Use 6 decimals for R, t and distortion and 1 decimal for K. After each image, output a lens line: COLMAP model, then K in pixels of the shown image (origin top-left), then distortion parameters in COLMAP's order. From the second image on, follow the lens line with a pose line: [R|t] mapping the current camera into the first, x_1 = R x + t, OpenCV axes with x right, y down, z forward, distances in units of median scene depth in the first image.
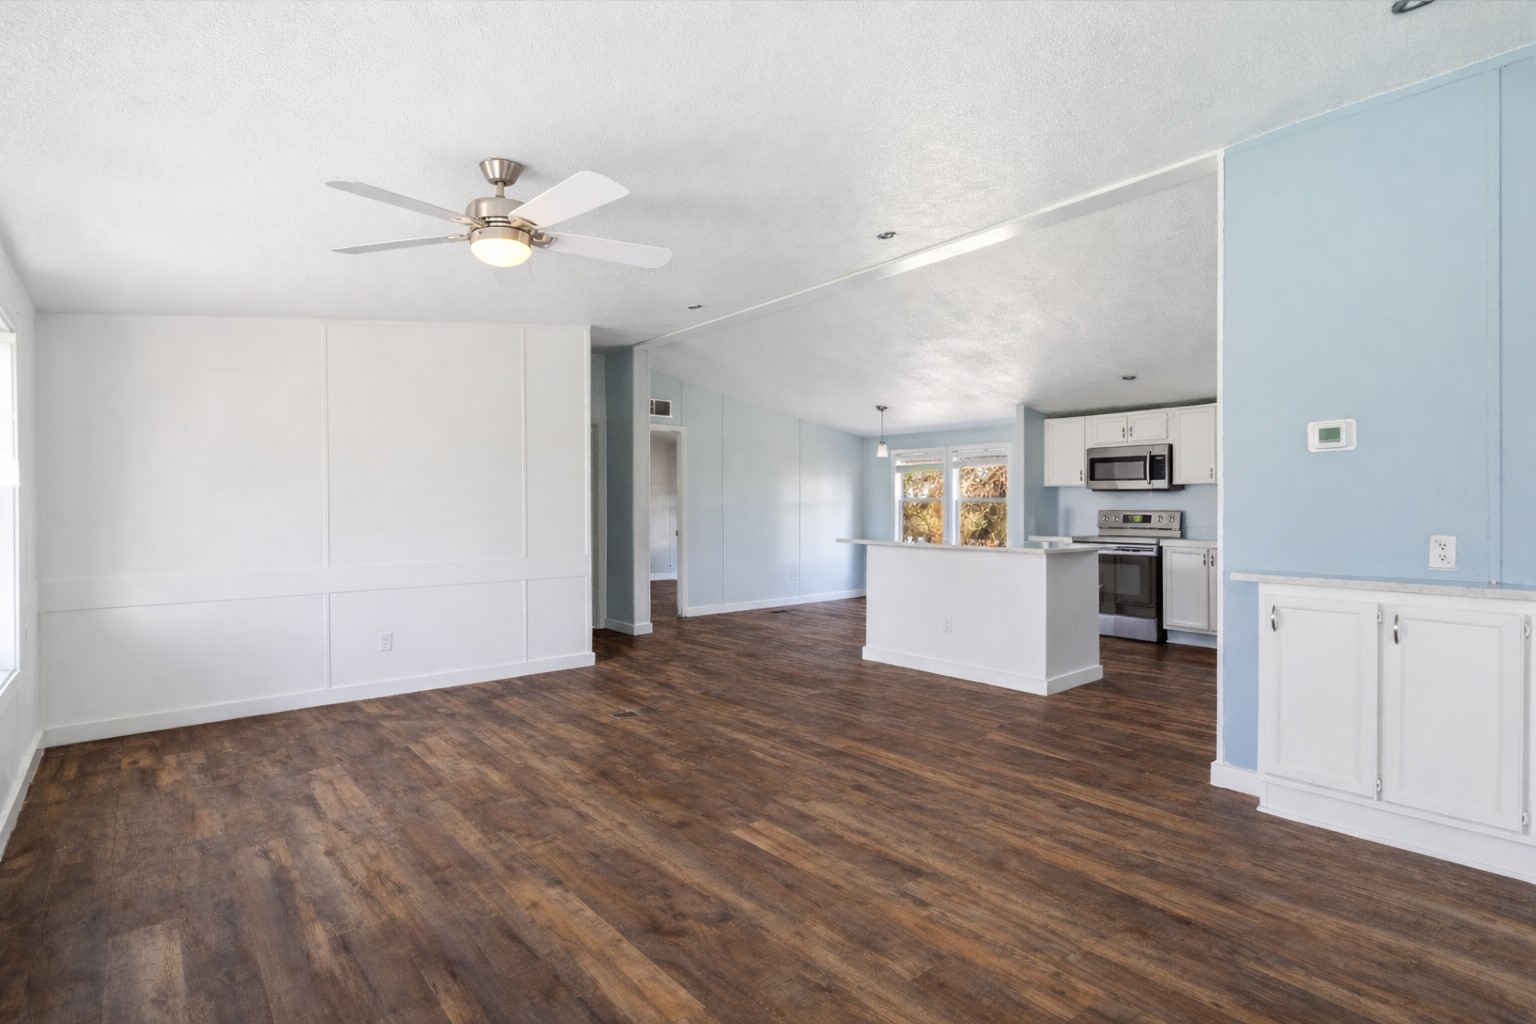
lens RADIAL K [[718.7, 0, 772.4], [0, 718.7, 496.8], [0, 0, 1]] dist [0.005537, -0.000317]
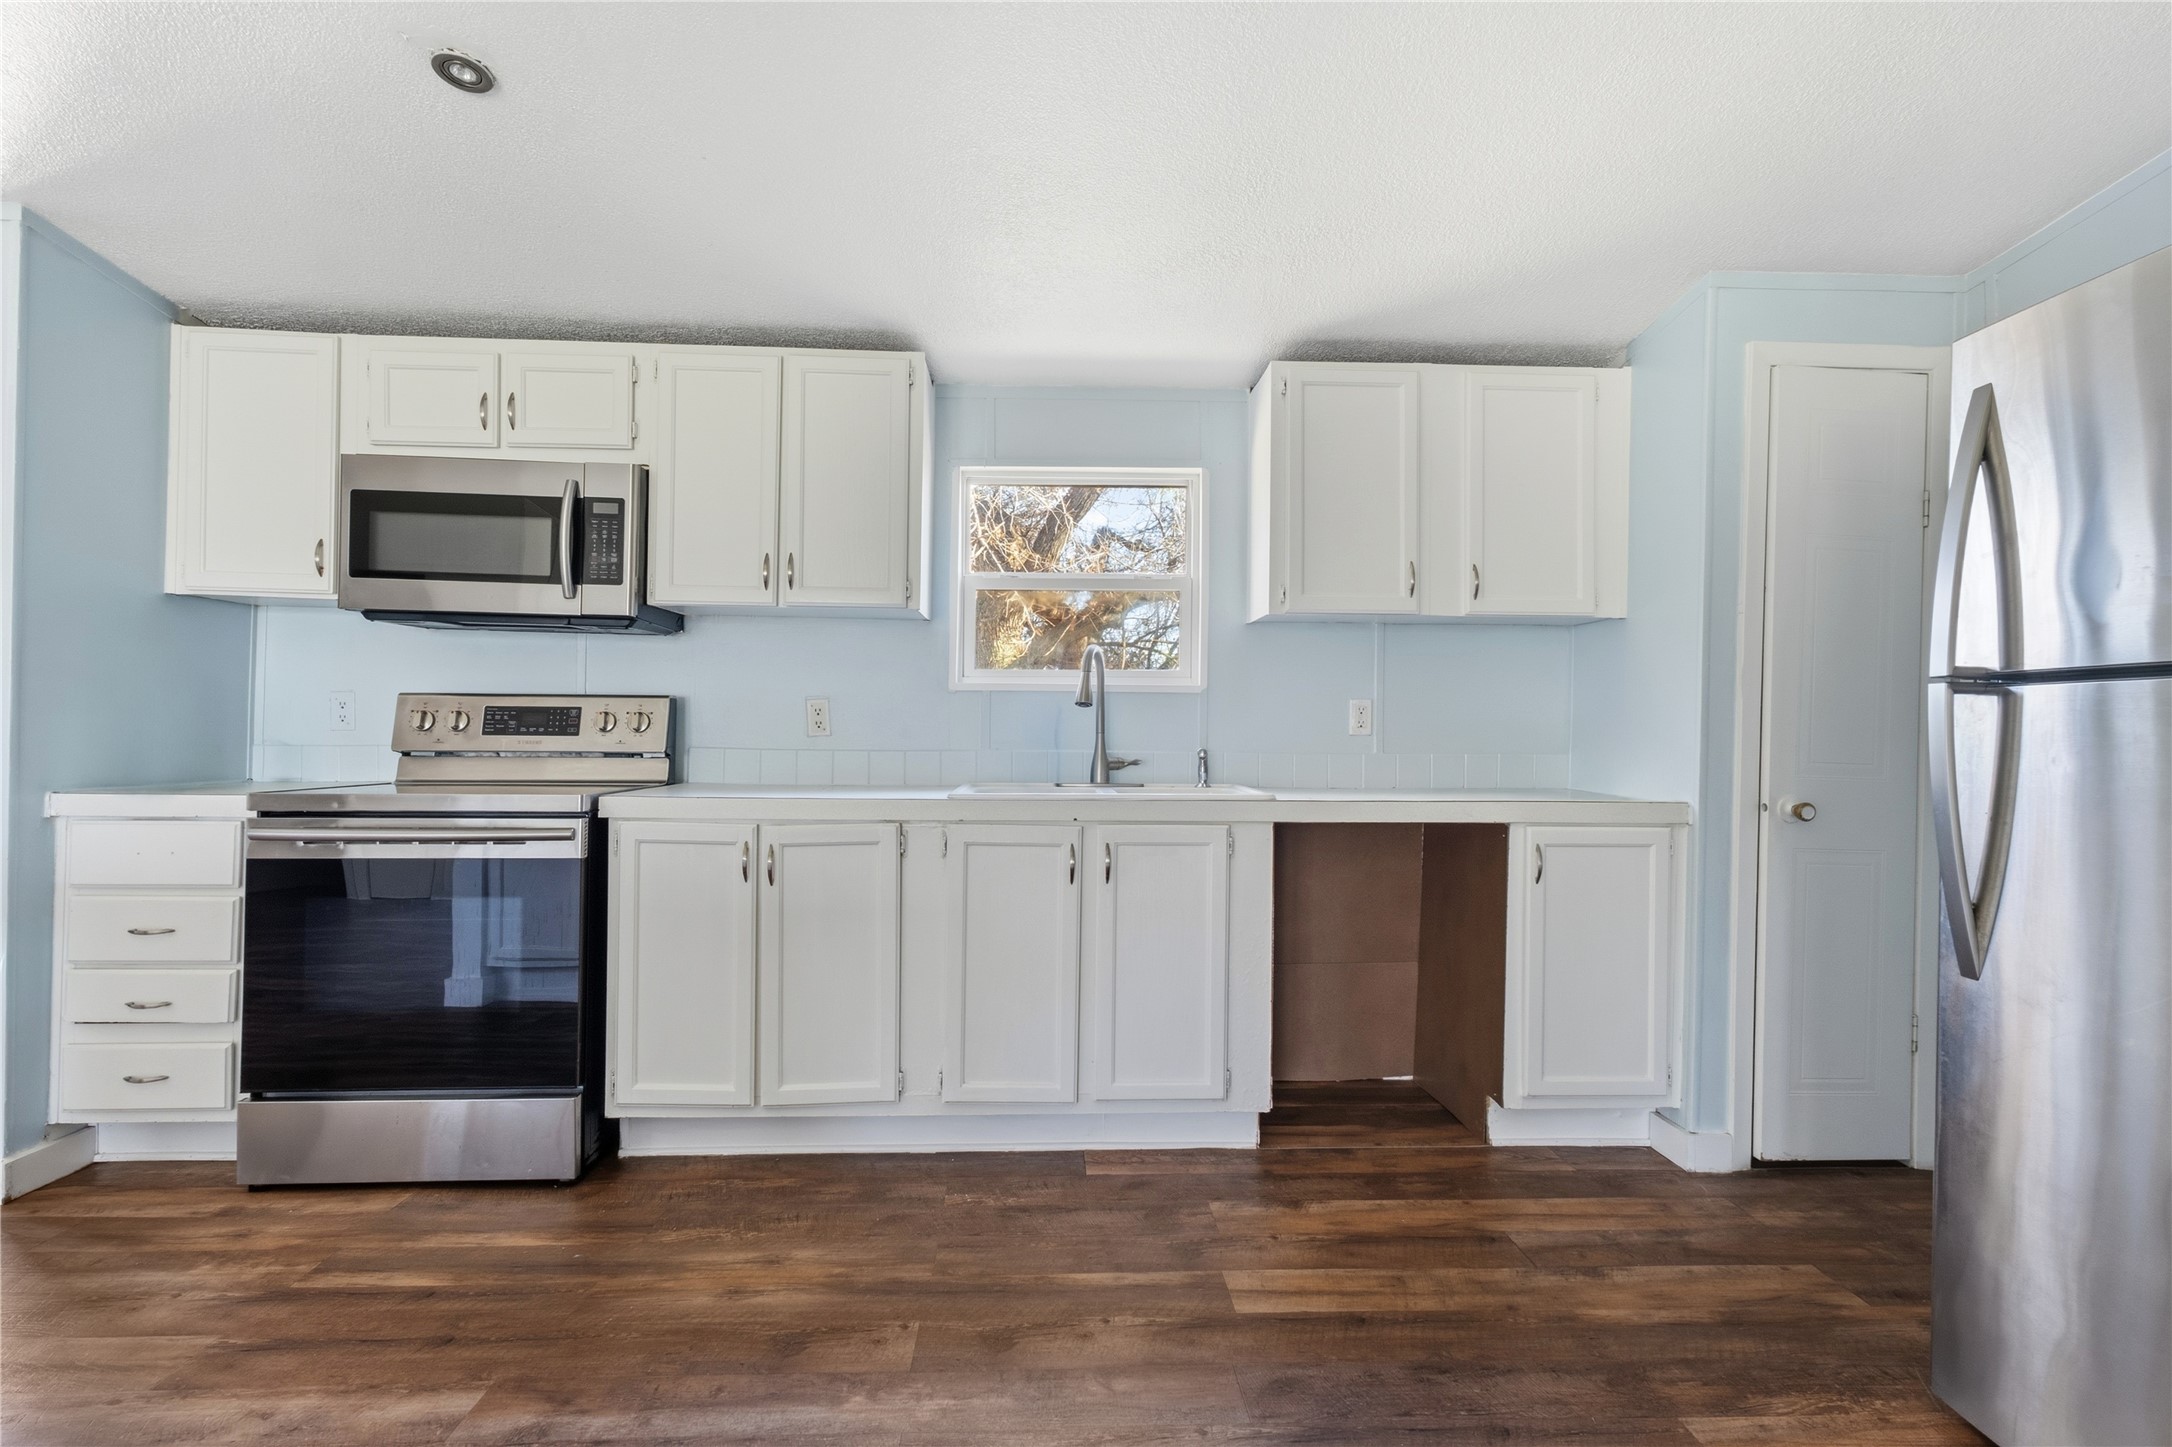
lens RADIAL K [[1016.2, 0, 1070.7], [0, 1016.2, 723.5], [0, 0, 1]] dist [0.005537, -0.000317]
pose [[0.621393, 0.006142, 0.783475, 0.308849], [-0.022317, 0.999702, 0.009863, 0.021601], [-0.783181, -0.023614, 0.621345, 0.552808]]
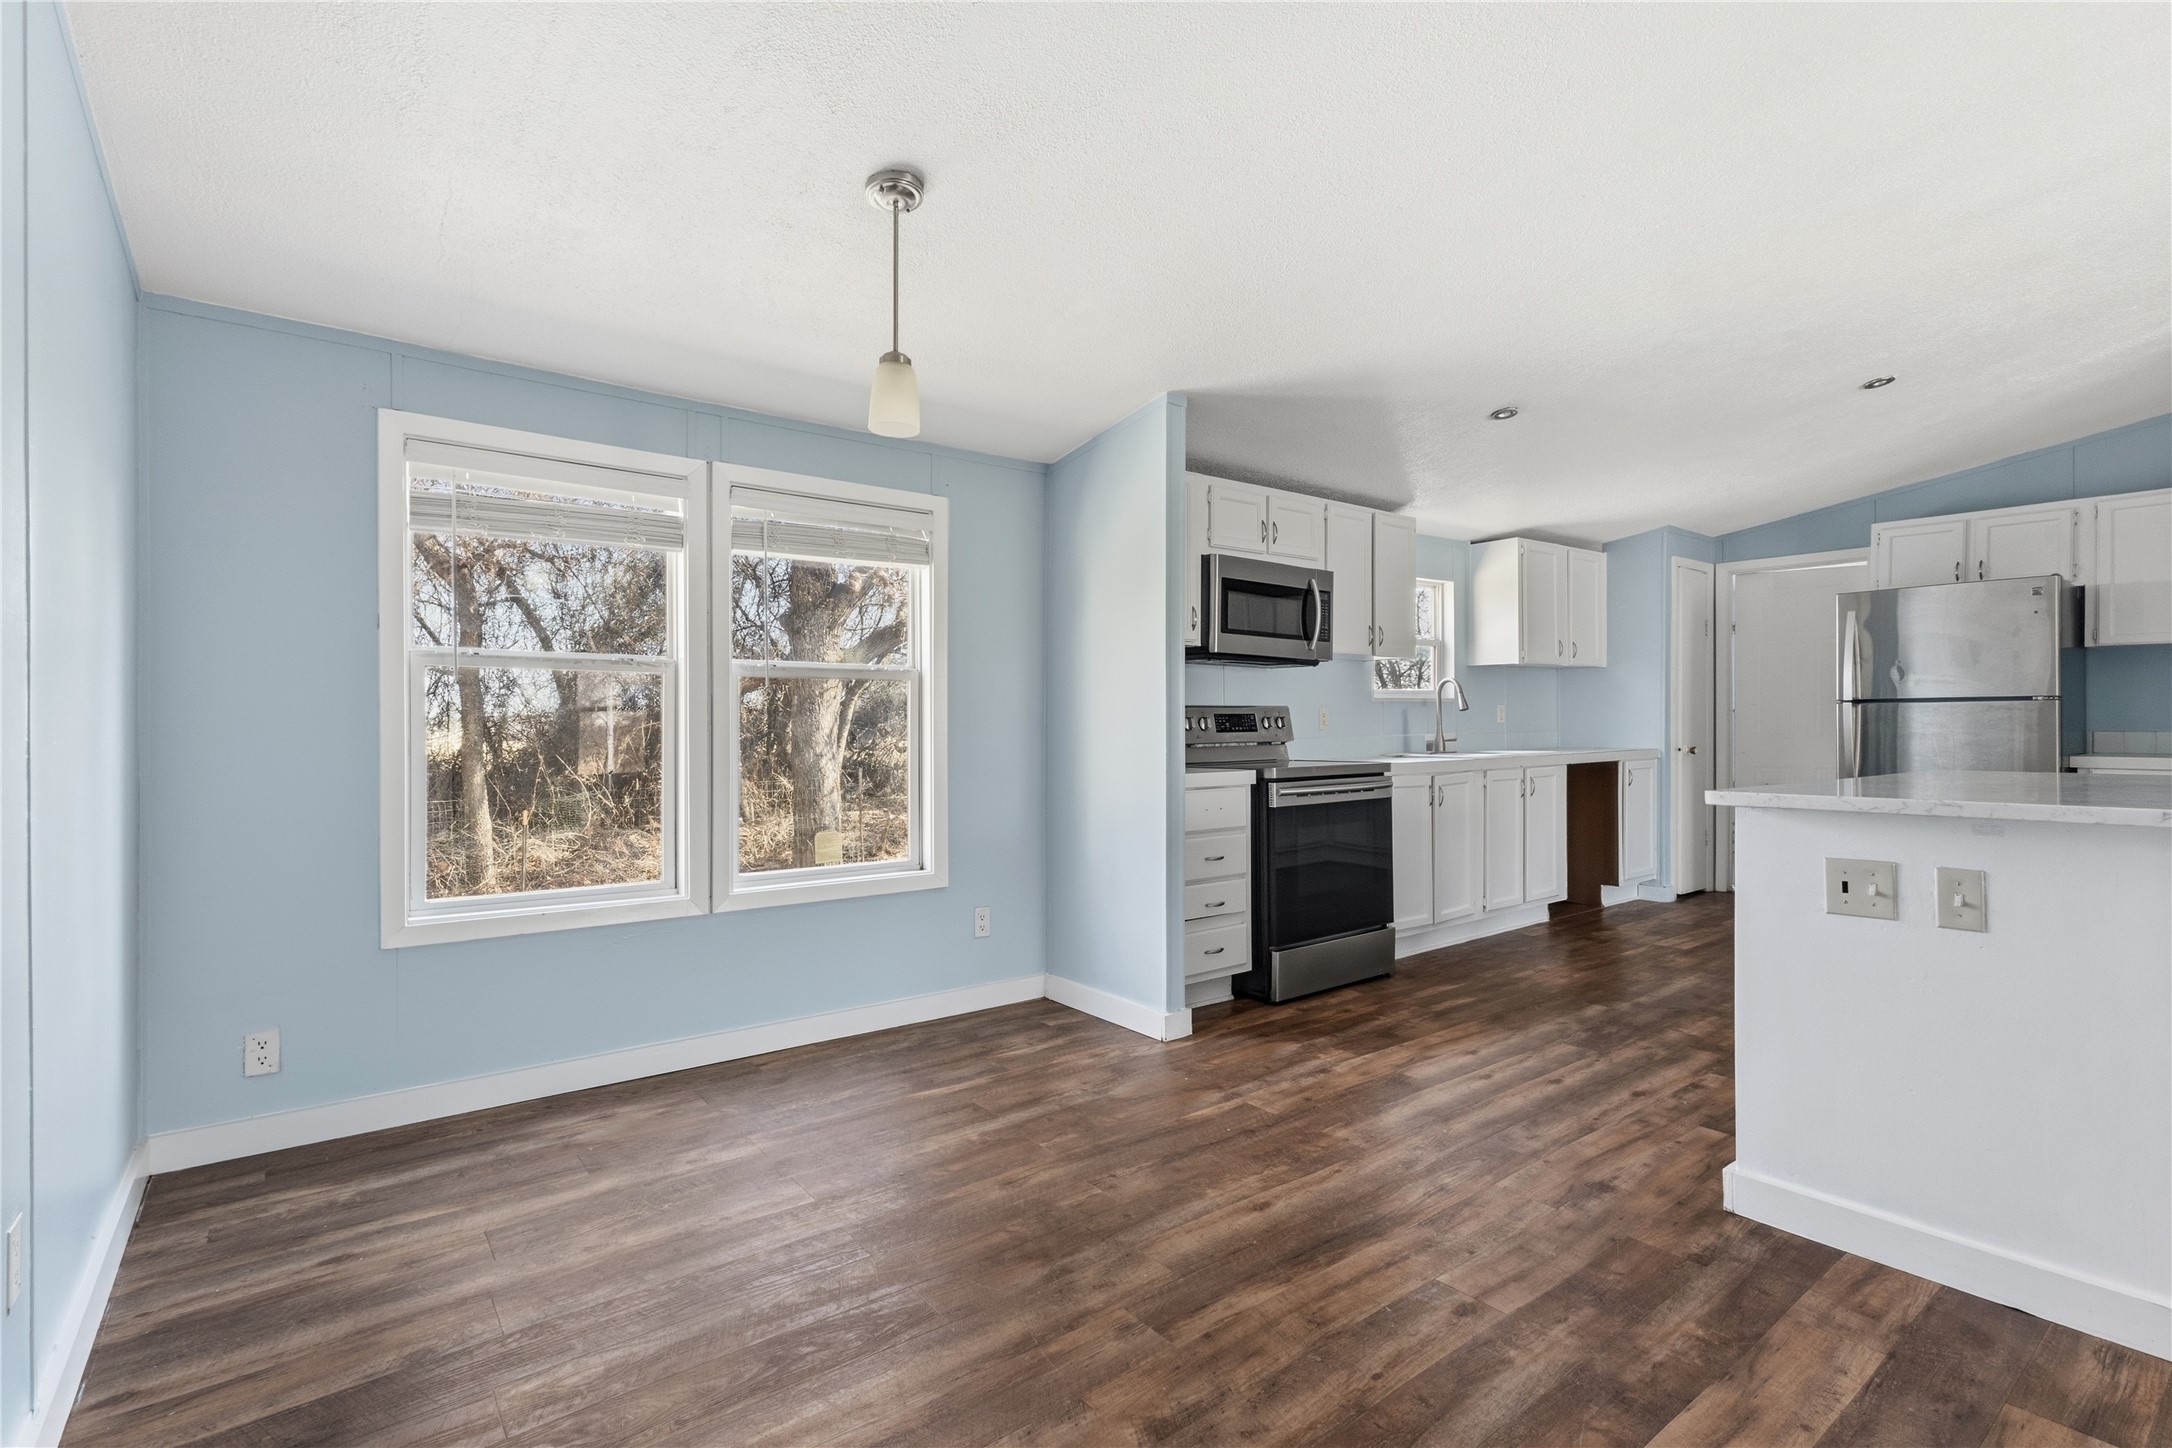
lens RADIAL K [[1016.2, 0, 1071.0], [0, 1016.2, 720.1], [0, 0, 1]] dist [0.005537, -0.000317]
pose [[0.068892, -0.006468, 0.997603, -0.146942], [-0.013098, 0.999887, 0.007387, 0.024766], [-0.997538, -0.013576, 0.068800, 1.032721]]
